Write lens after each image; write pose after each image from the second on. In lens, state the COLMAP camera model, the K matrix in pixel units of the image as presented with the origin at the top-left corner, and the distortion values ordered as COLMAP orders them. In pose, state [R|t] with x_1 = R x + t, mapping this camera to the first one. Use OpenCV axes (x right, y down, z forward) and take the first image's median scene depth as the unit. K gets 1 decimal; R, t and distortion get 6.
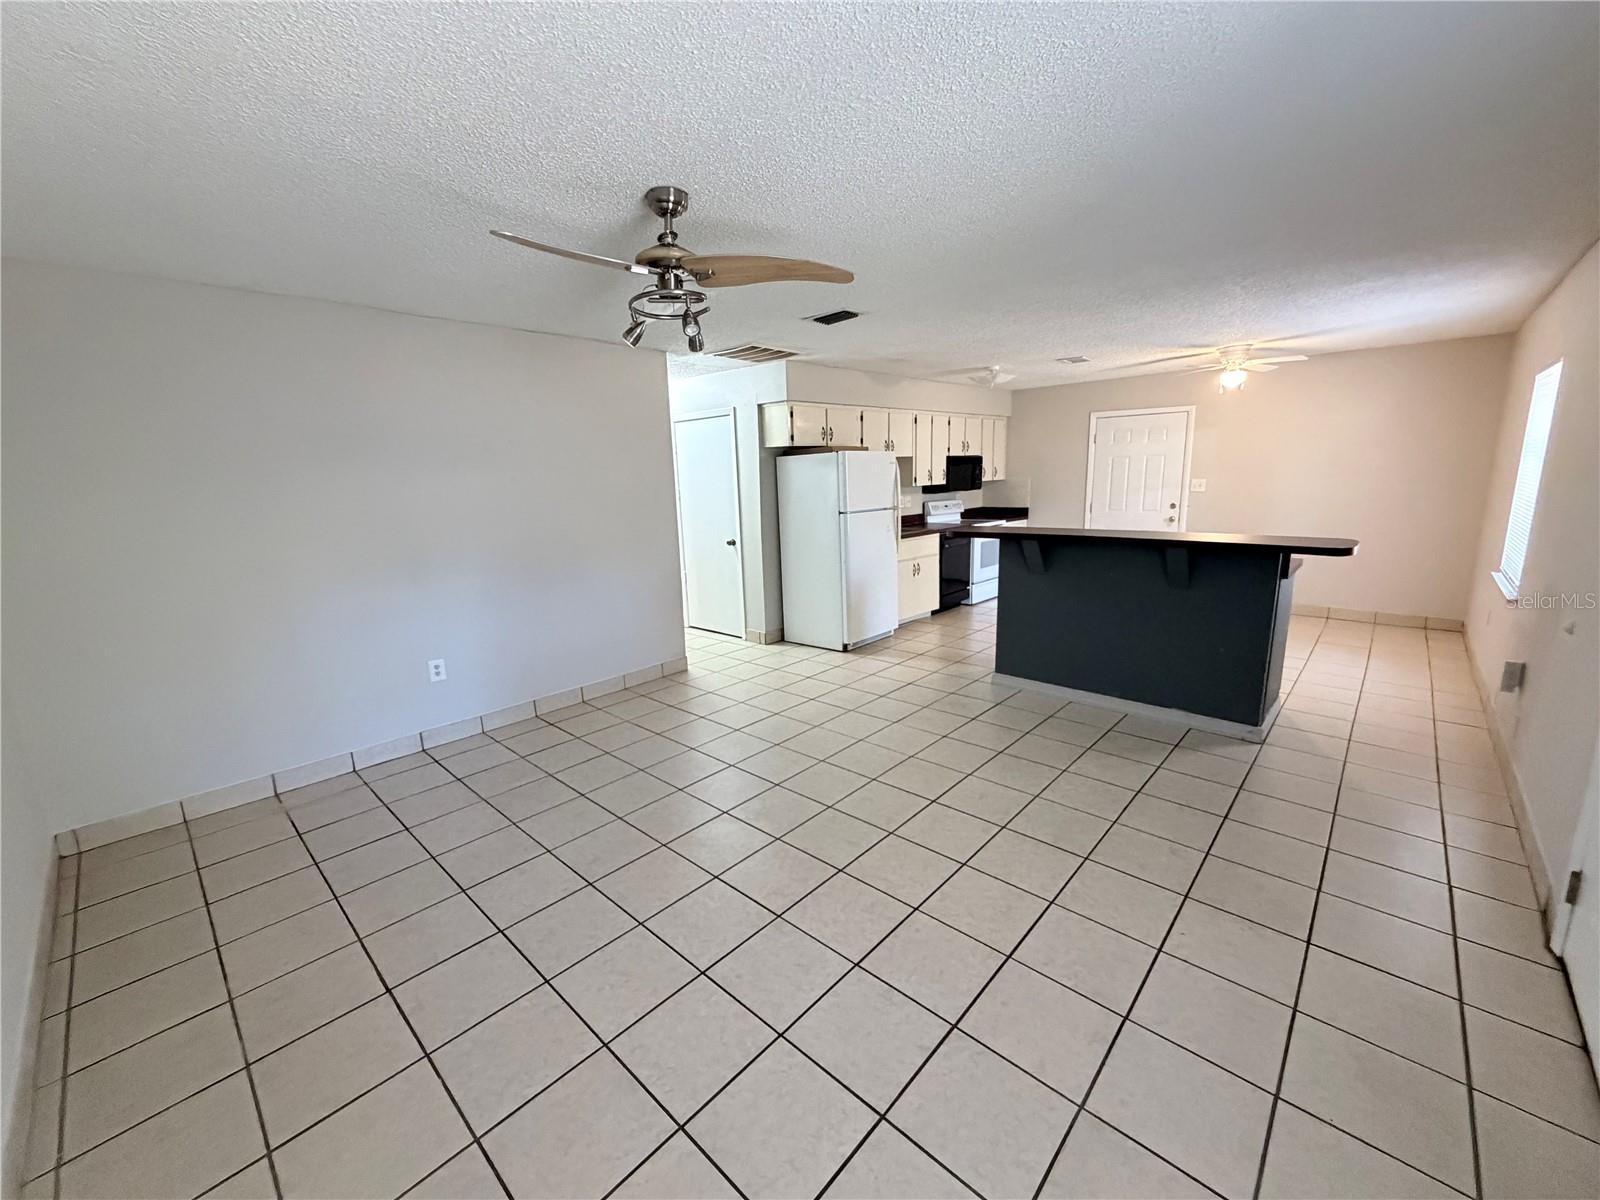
lens RADIAL K [[640.5, 0, 795.7], [0, 640.5, 607.6], [0, 0, 1]] dist [-0.001565, 0.000195]
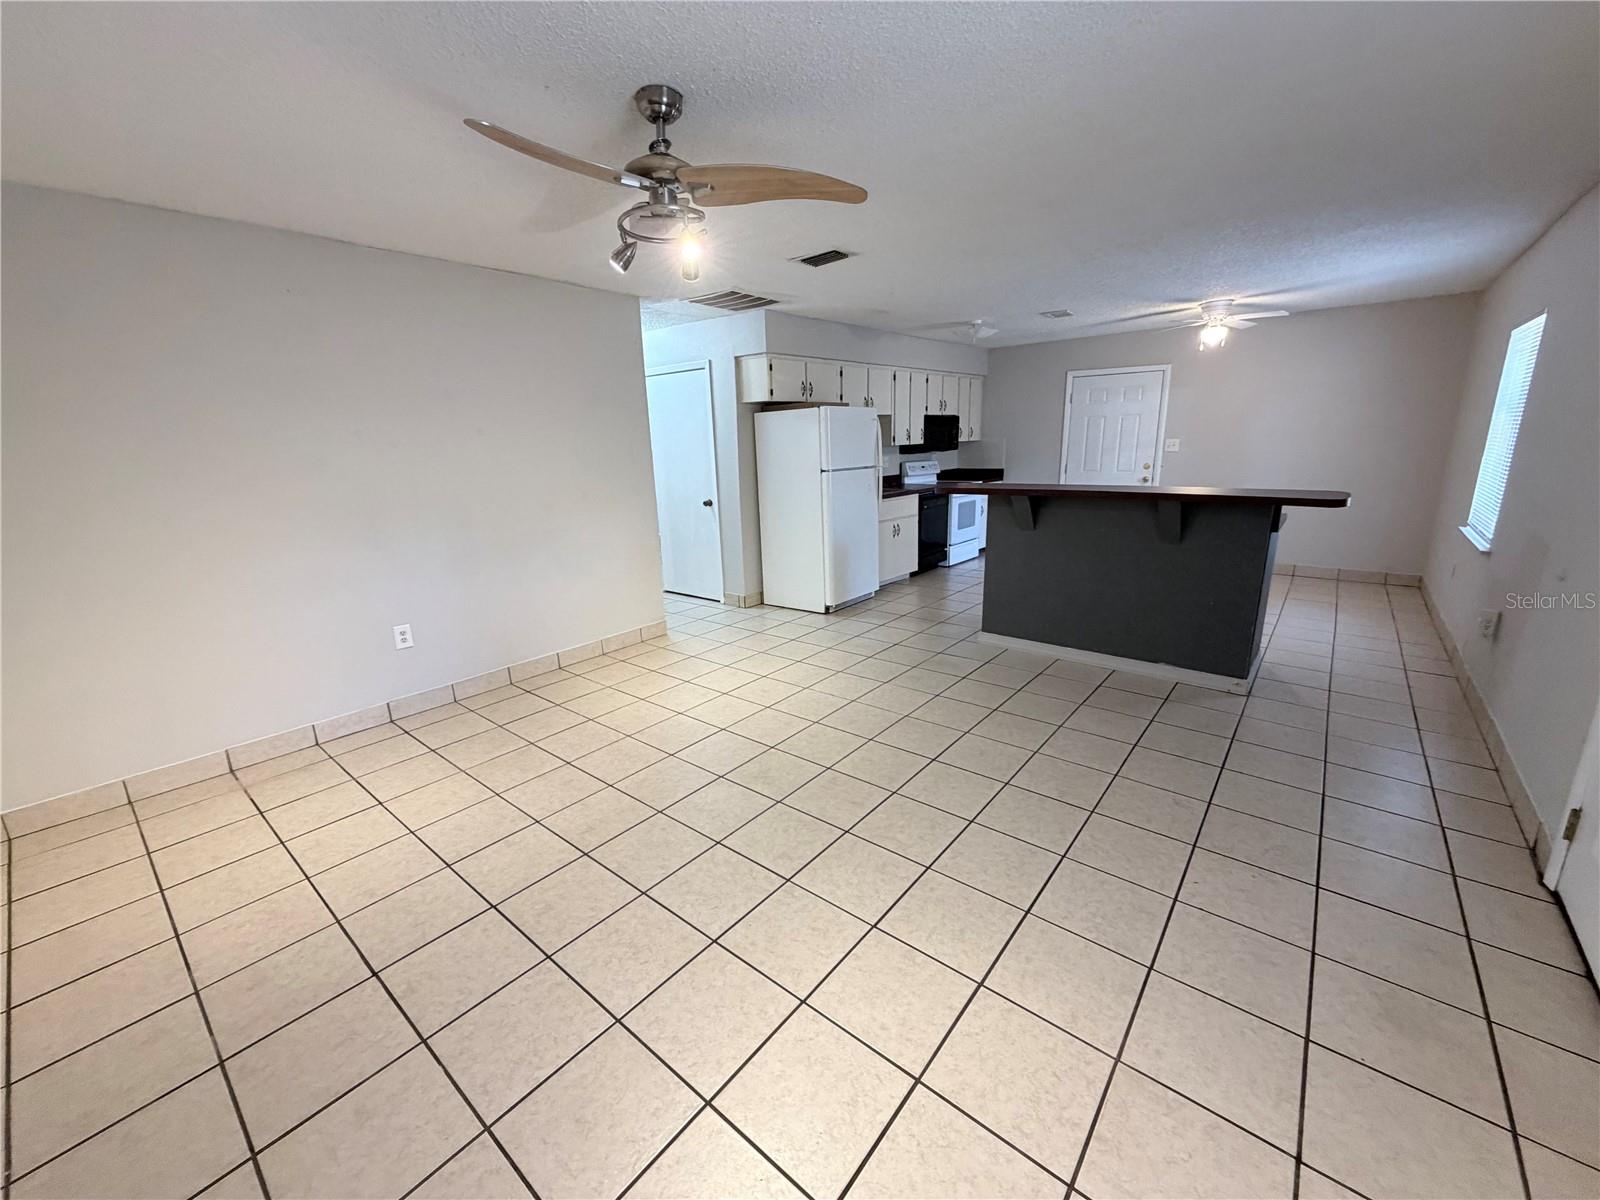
lens RADIAL K [[640.5, 0, 797.7], [0, 640.5, 607.4], [0, 0, 1]] dist [-0.001565, 0.000195]
pose [[0.998276, -0.012191, 0.057423, -0.040074], [0.009326, 0.998711, 0.049901, 0.015219], [-0.057957, -0.049279, 0.997102, 0.037090]]
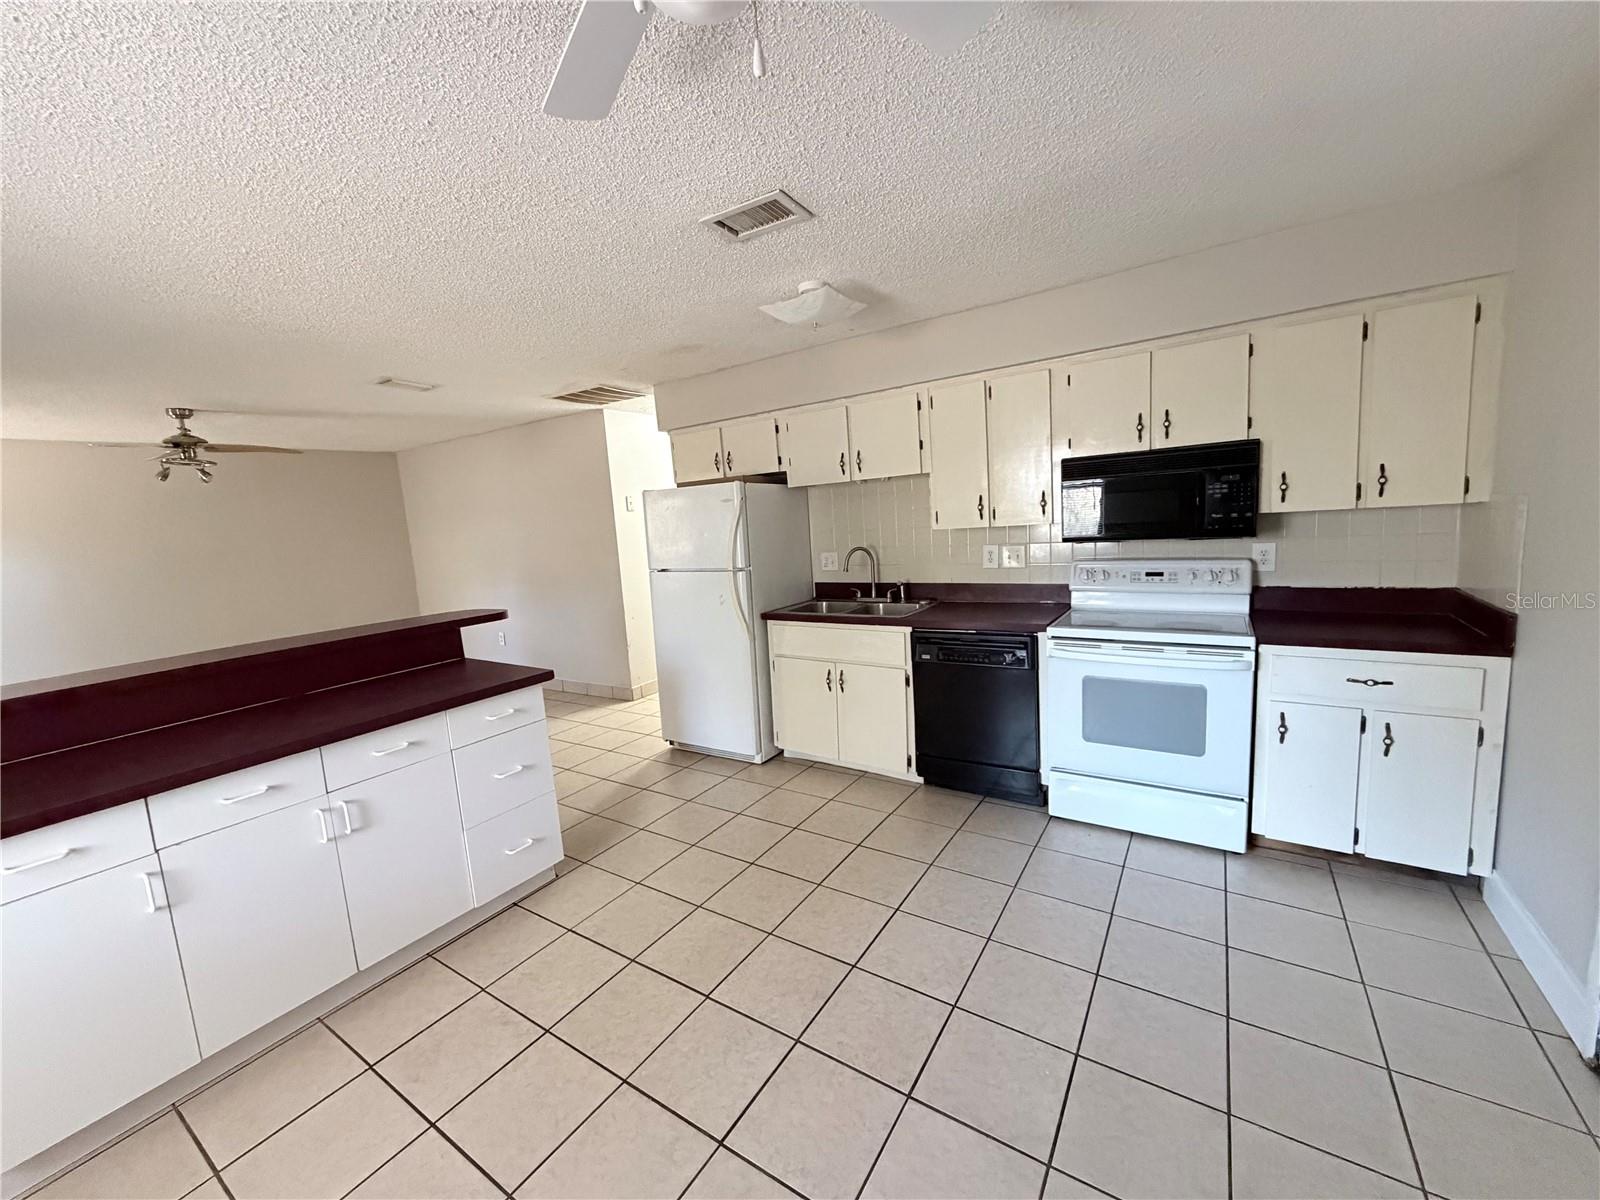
lens RADIAL K [[640.5, 0, 797.6], [0, 640.5, 605.2], [0, 0, 1]] dist [-0.001565, 0.000195]
pose [[0.170502, 0.154623, -0.973150, 1.386629], [-0.143884, 0.980932, 0.130650, -0.371402], [0.974796, 0.117745, 0.189499, 1.642907]]
